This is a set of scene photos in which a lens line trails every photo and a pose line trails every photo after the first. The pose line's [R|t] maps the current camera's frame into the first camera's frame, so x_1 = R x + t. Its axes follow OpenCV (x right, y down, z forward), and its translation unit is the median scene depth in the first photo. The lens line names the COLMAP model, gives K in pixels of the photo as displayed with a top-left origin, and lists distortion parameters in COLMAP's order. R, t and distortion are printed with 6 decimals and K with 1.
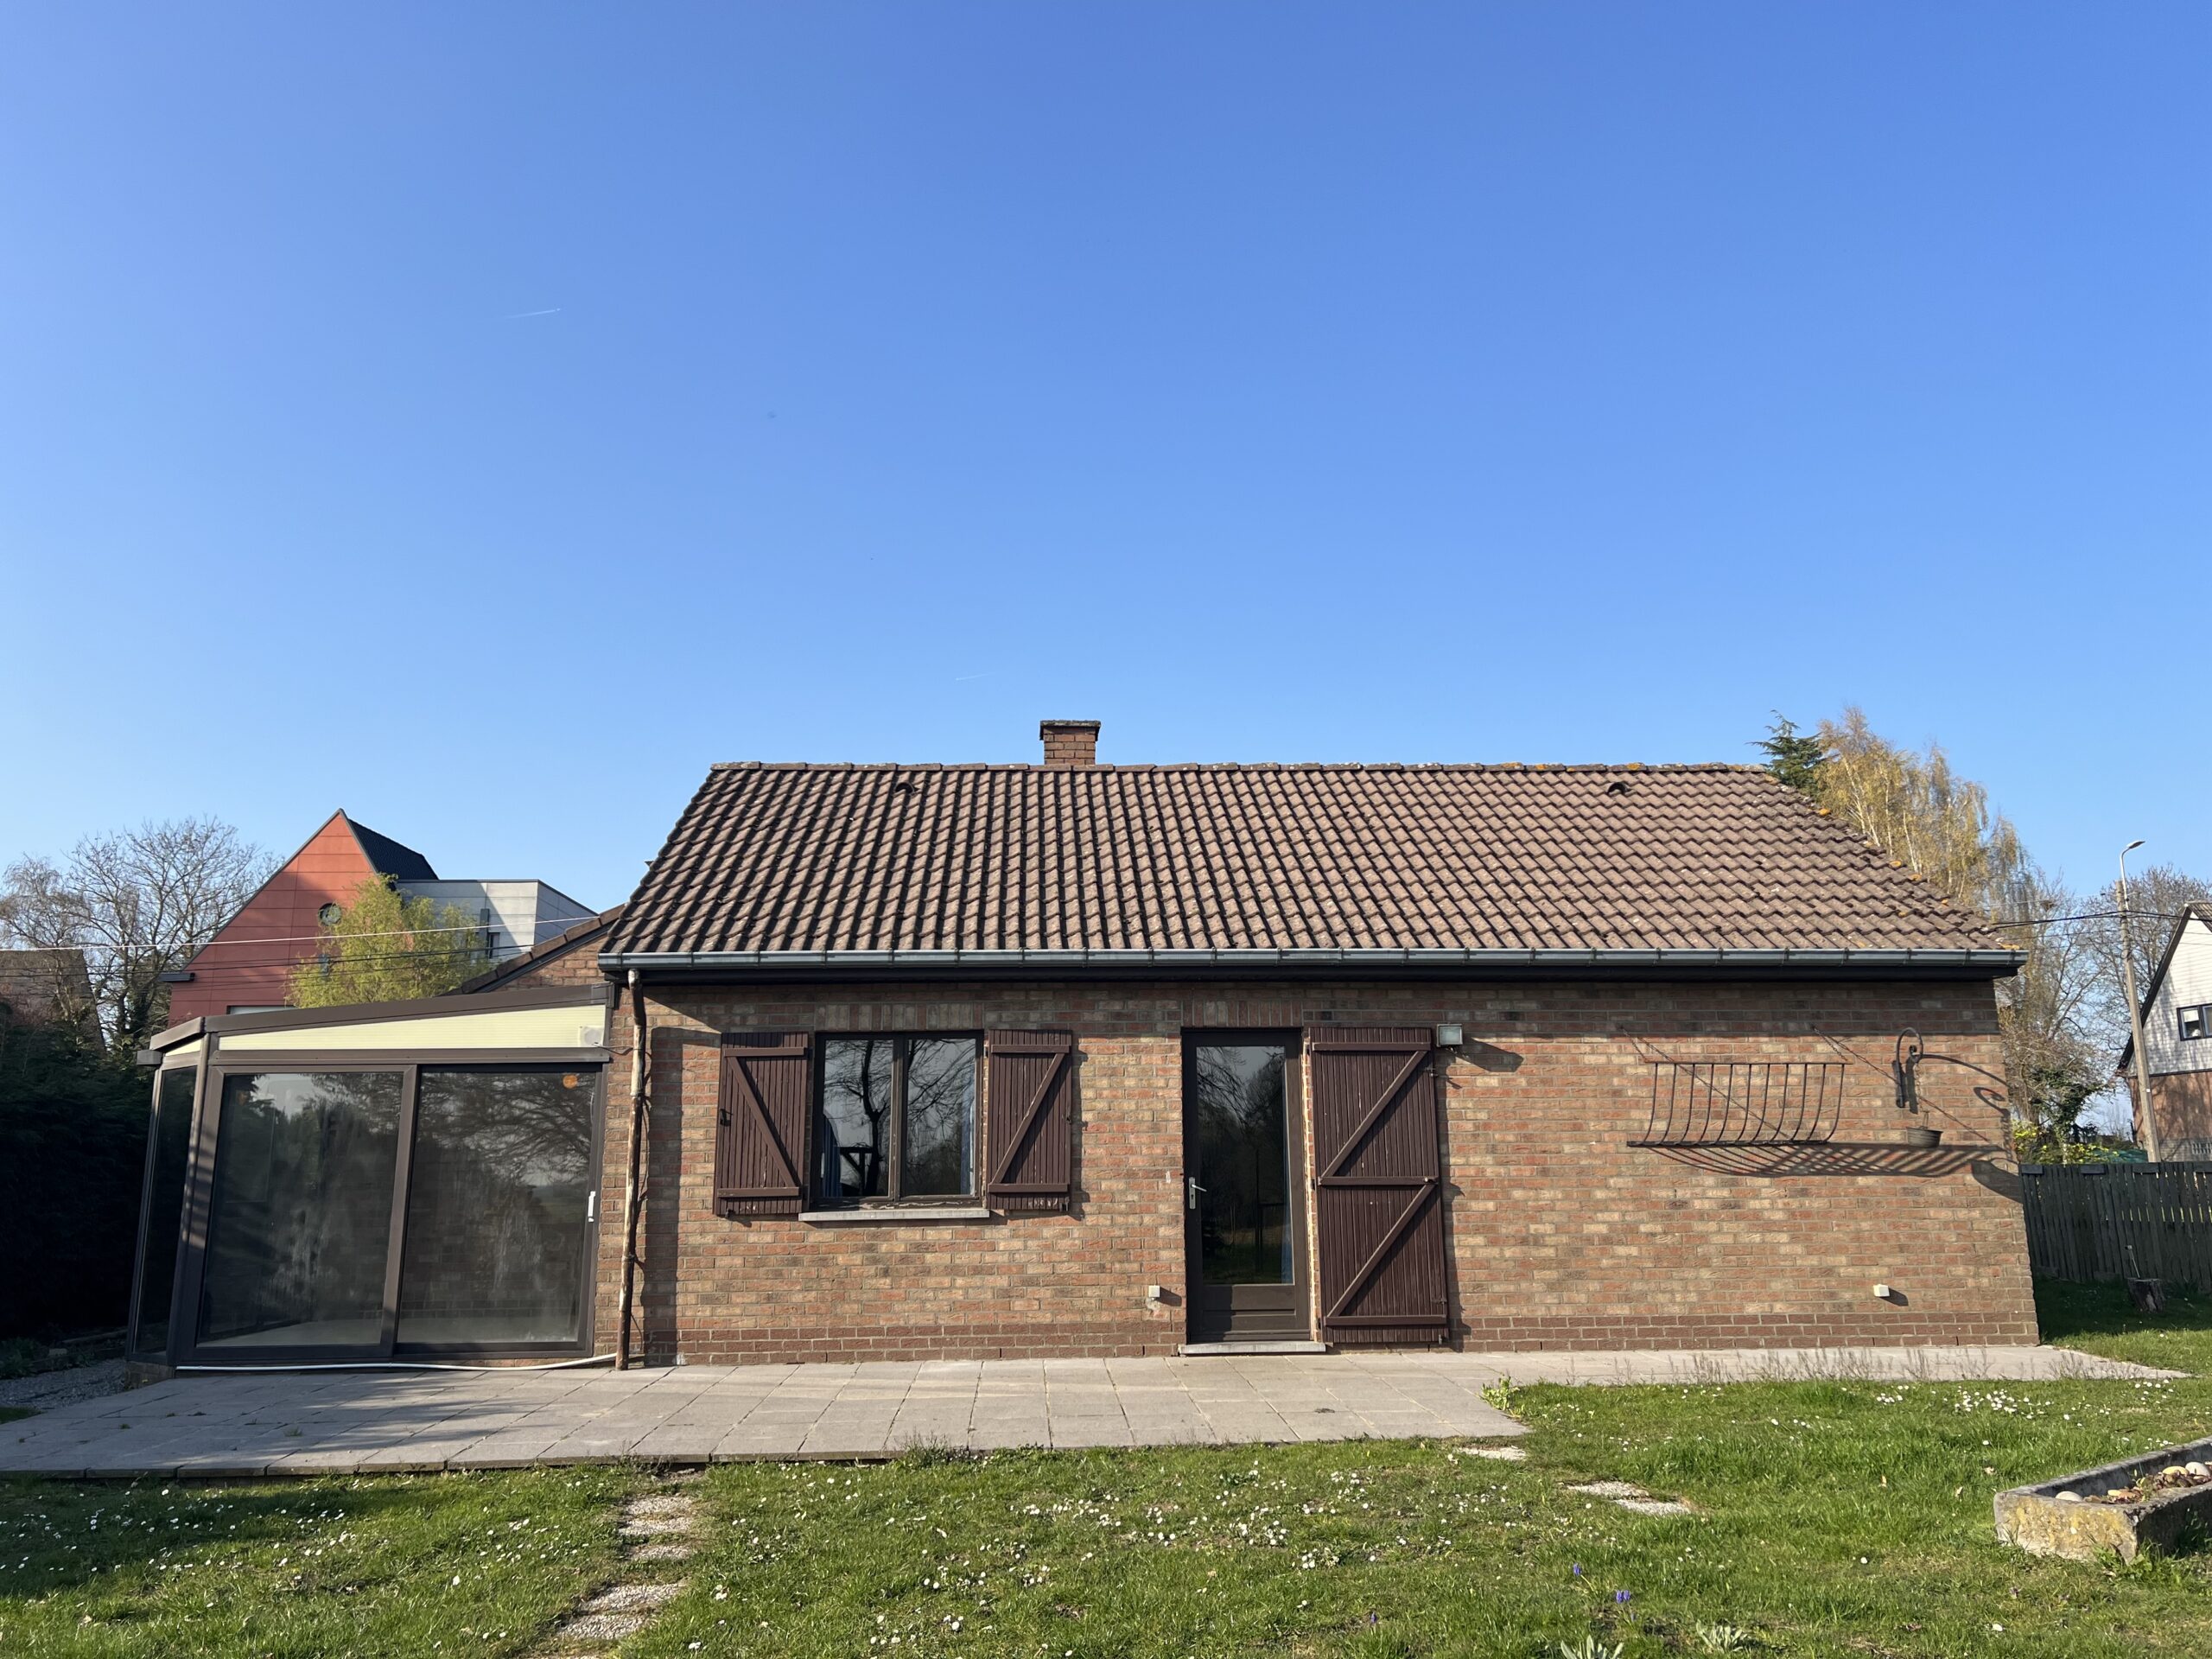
lens RADIAL K [[1680.9, 0, 1127.4], [0, 1680.9, 828.5], [0, 0, 1]] dist [0.033816, -0.007706]
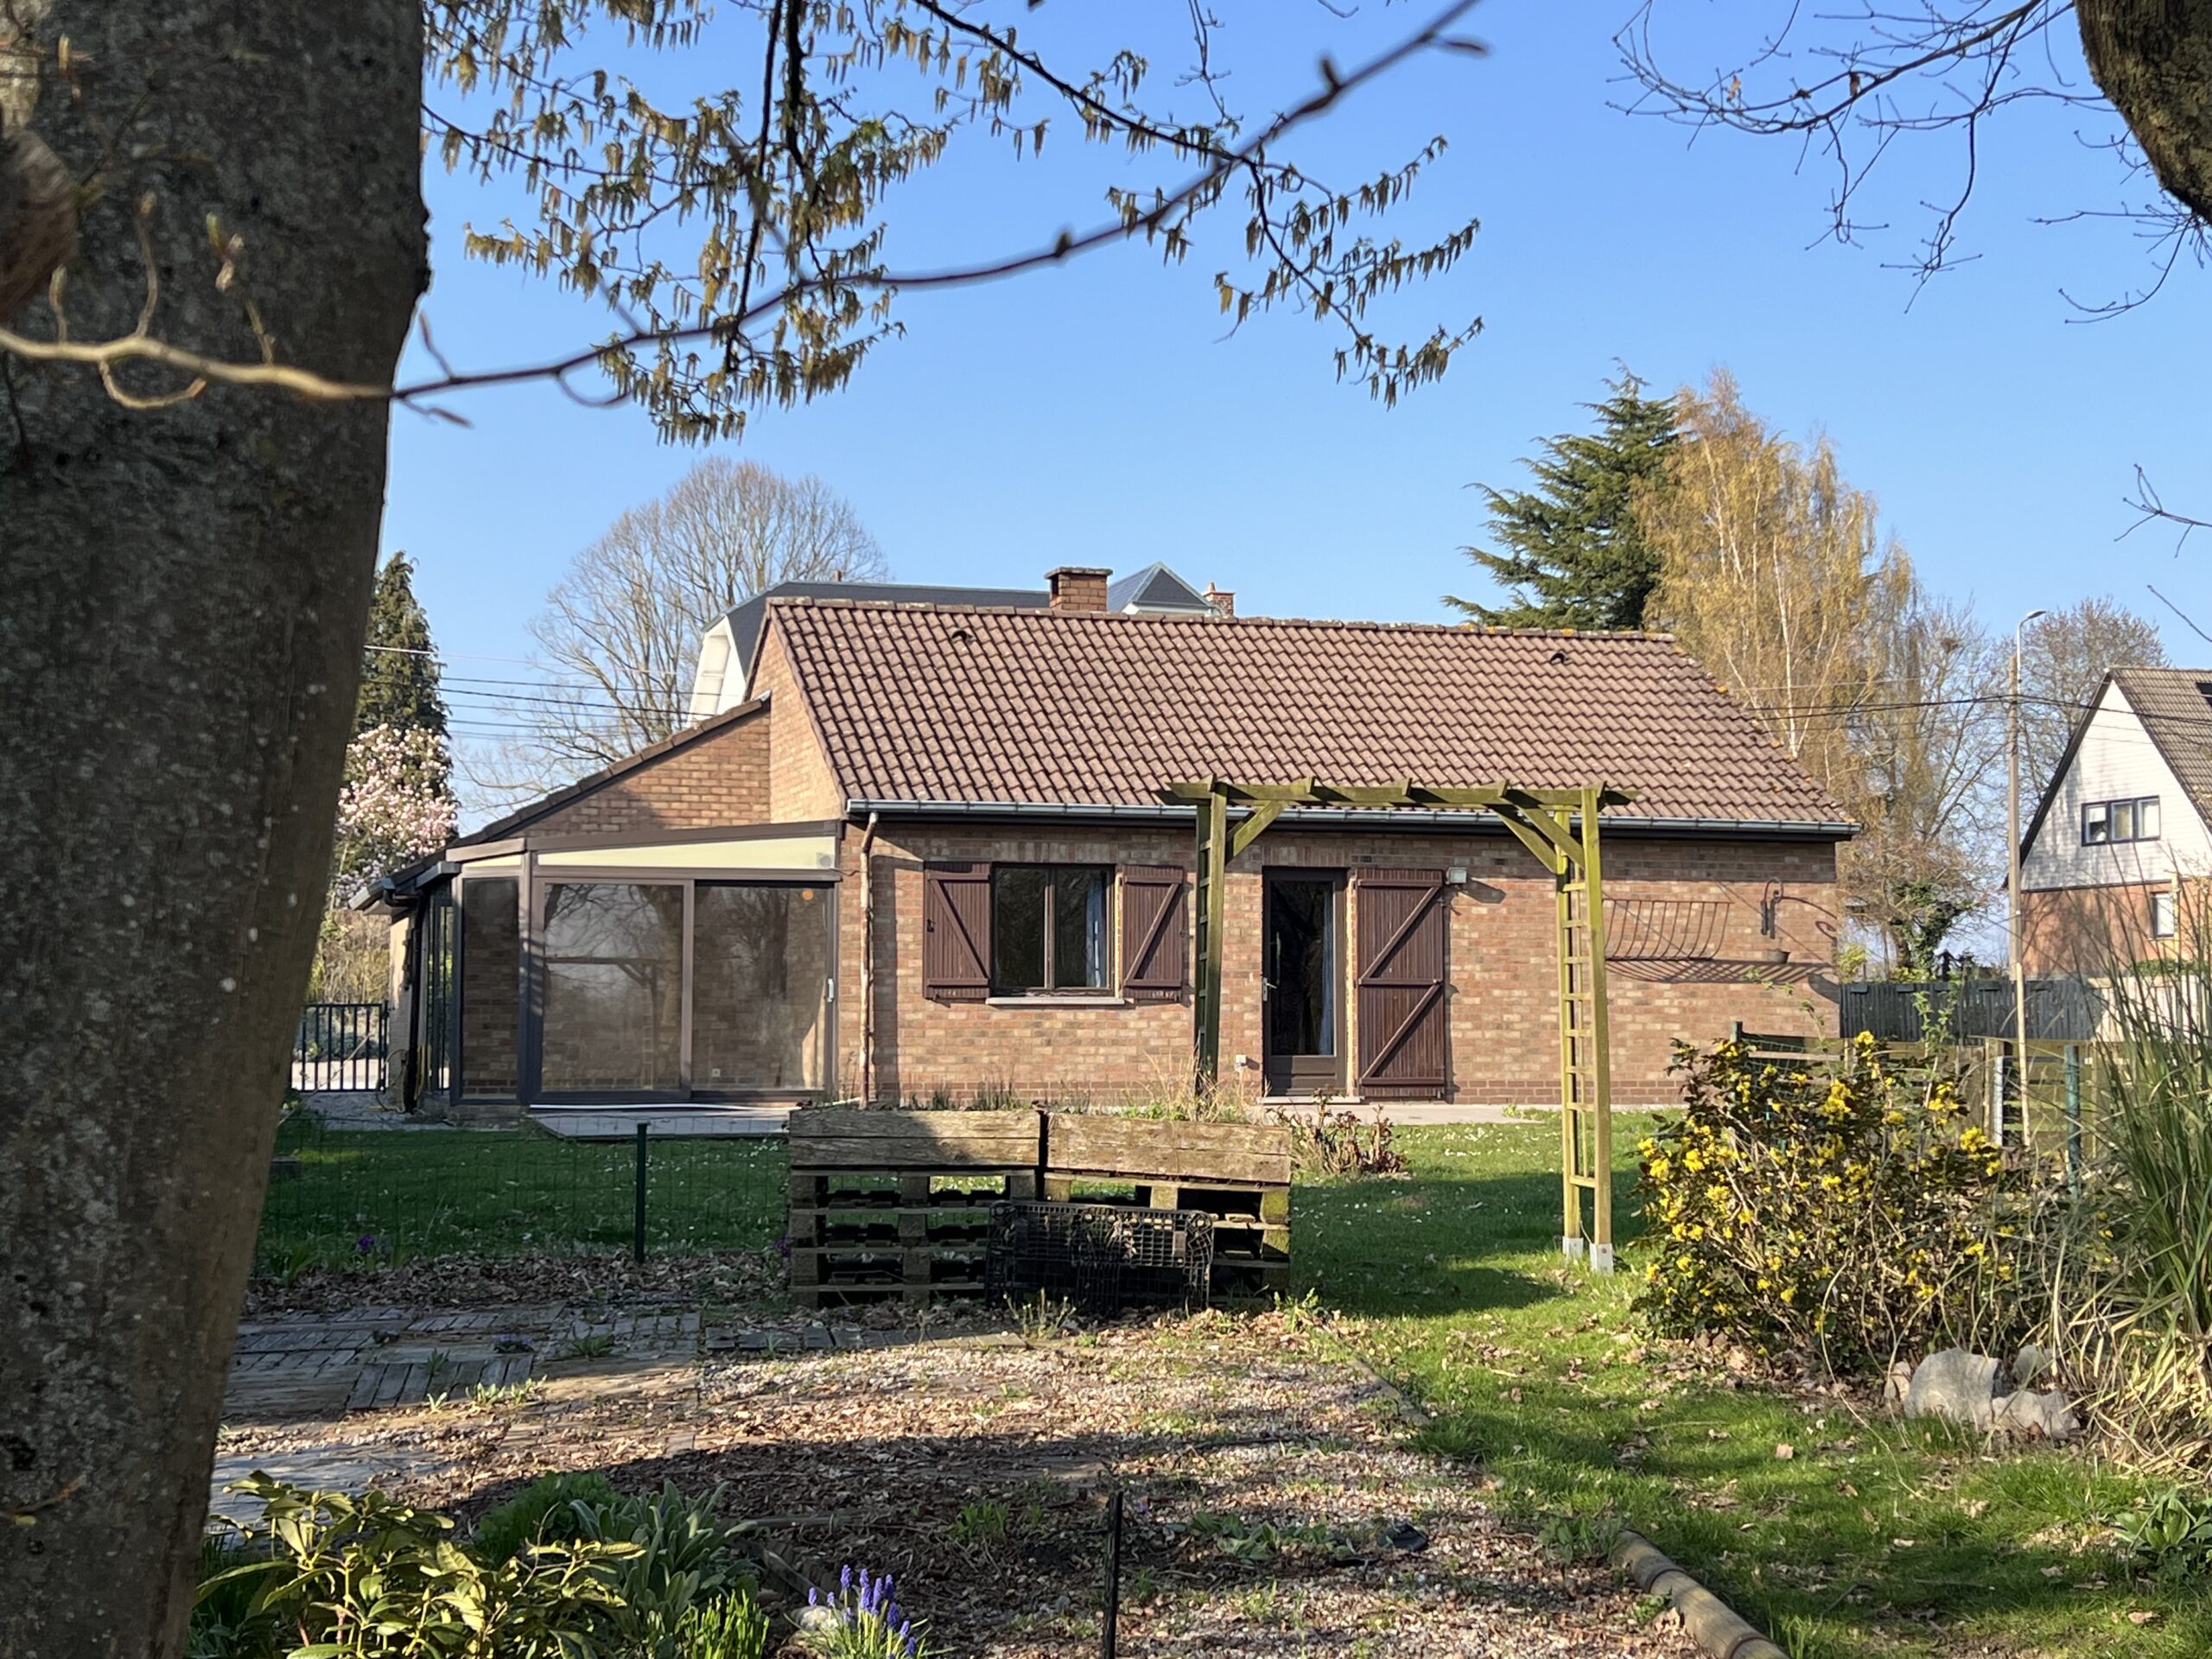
lens RADIAL K [[2965.7, 0, 1170.3], [0, 2965.7, 832.0], [0, 0, 1]] dist [0.154084, -0.028306]
pose [[0.971054, 0.027529, 0.237270, -0.592719], [-0.060361, 0.989378, 0.132239, -0.210470], [-0.231109, -0.142733, 0.962401, -1.216271]]
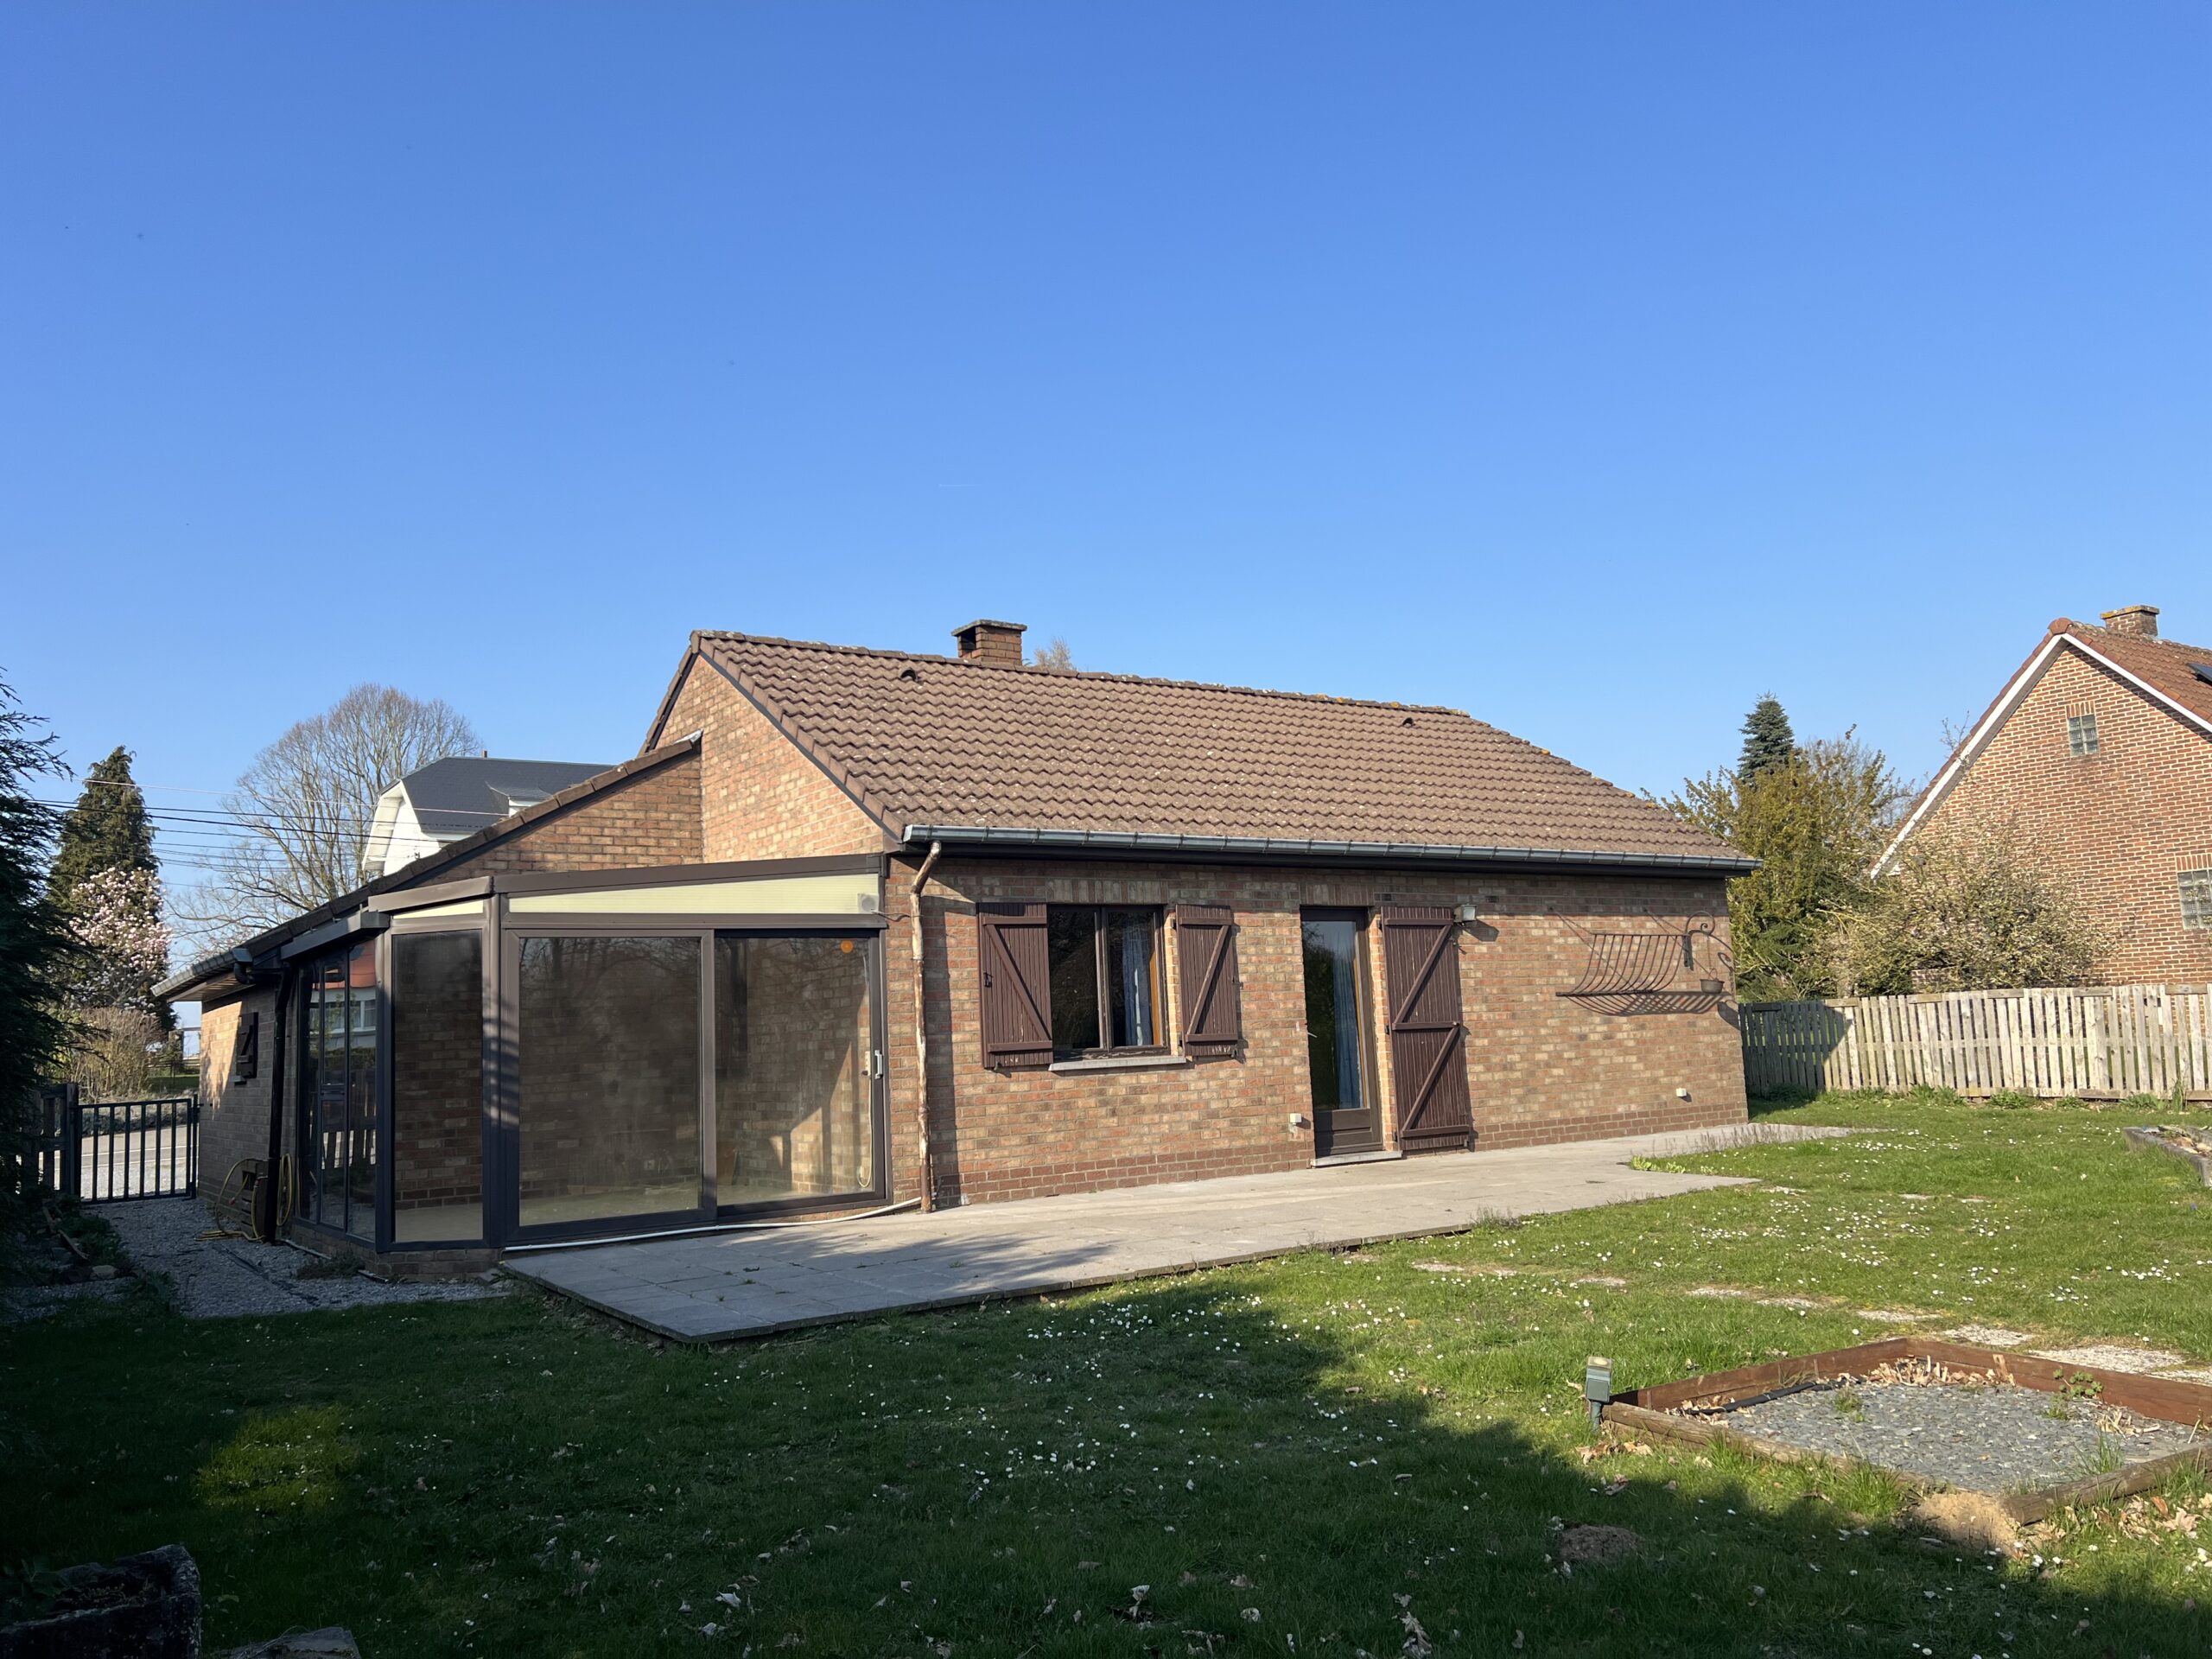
lens RADIAL K [[1658.8, 0, 1118.5], [0, 1658.8, 830.2], [0, 0, 1]] dist [0.037163, -0.035760]
pose [[0.858411, 0.037433, 0.511595, -0.702784], [-0.069987, 0.996554, 0.044515, 0.021255], [-0.508166, -0.074017, 0.858073, 0.044621]]
